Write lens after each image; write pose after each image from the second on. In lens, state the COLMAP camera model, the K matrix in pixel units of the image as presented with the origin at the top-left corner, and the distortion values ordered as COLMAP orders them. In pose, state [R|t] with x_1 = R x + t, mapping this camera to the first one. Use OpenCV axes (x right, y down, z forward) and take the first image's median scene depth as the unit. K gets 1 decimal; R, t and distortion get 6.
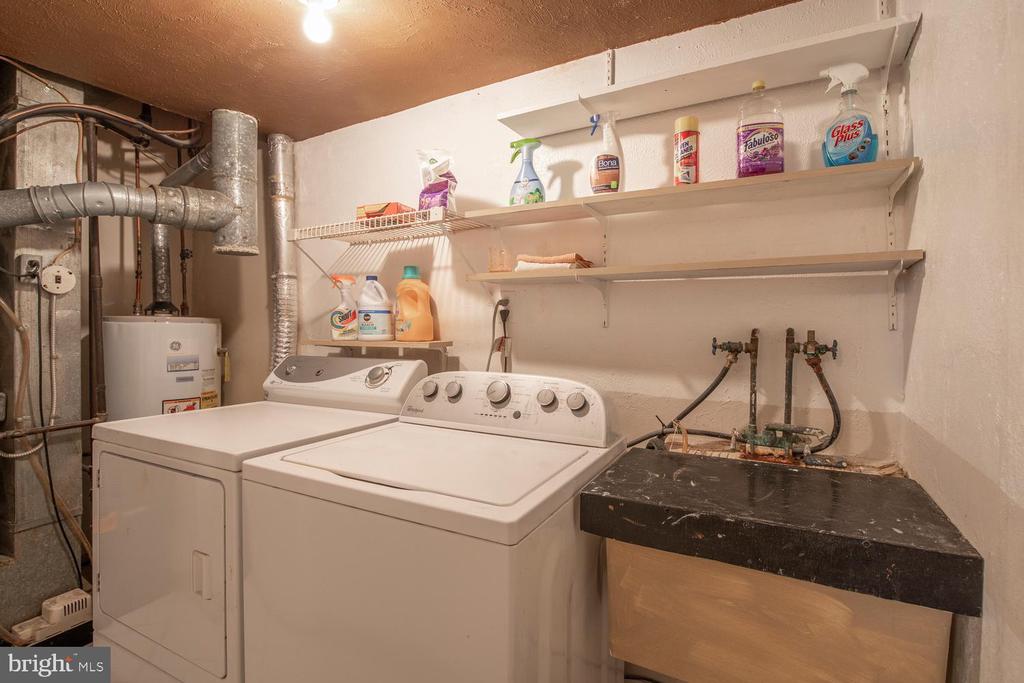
lens RADIAL K [[494.0, 0, 524.2], [0, 494.0, 310.2], [0, 0, 1]] dist [-0.032398, 0.006057]
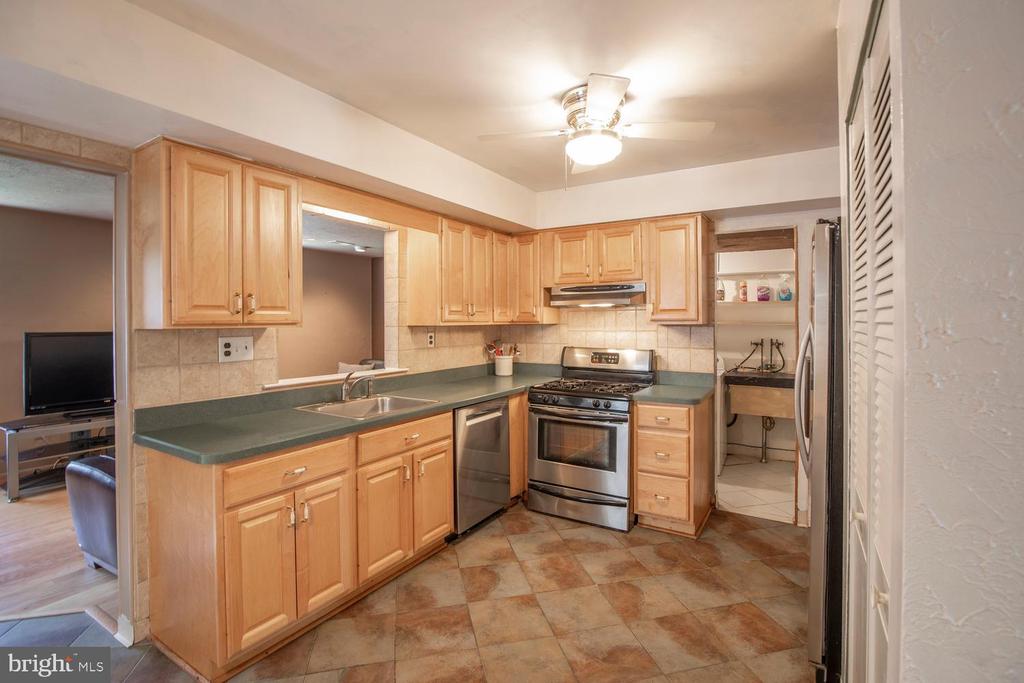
lens RADIAL K [[494.0, 0, 521.6], [0, 494.0, 324.4], [0, 0, 1]] dist [-0.032398, 0.006057]
pose [[0.999905, -0.003939, -0.013218, -1.369778], [0.003854, 0.999972, -0.006467, -0.058168], [0.013243, 0.006415, 0.999892, -2.880252]]
